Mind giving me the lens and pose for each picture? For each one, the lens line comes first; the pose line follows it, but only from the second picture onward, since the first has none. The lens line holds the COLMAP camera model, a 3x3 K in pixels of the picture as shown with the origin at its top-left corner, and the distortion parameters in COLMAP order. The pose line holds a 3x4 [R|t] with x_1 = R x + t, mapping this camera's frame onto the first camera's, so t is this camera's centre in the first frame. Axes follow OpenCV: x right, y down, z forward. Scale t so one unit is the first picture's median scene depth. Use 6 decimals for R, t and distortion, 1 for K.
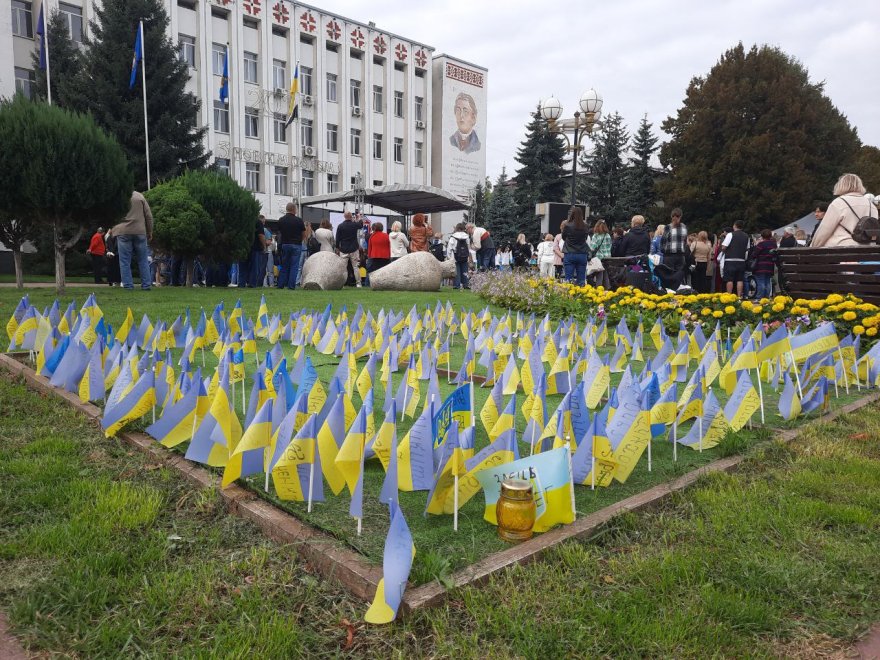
lens RADIAL K [[641.5, 0, 440.0], [0, 641.5, 330.0], [0, 0, 1]] dist [0.010422, 0.001199]
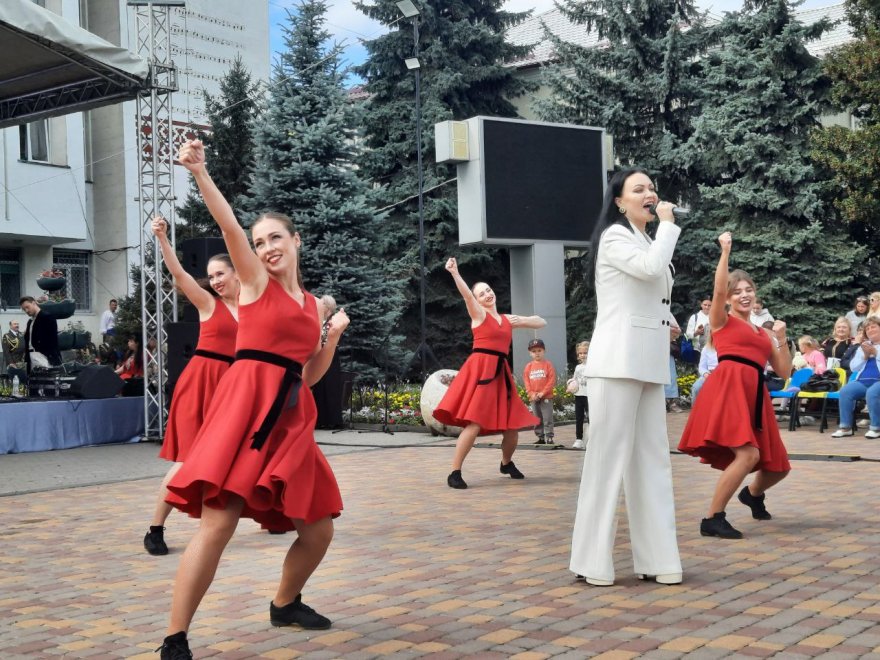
lens RADIAL K [[1287.5, 0, 440.0], [0, 1287.5, 330.0], [0, 0, 1]] dist [0.036185, 0.023034]
pose [[0.986042, -0.037762, 0.162157, 0.052152], [0.054032, 0.993805, -0.097123, -0.047482], [-0.157485, 0.104529, 0.981974, 0.424033]]
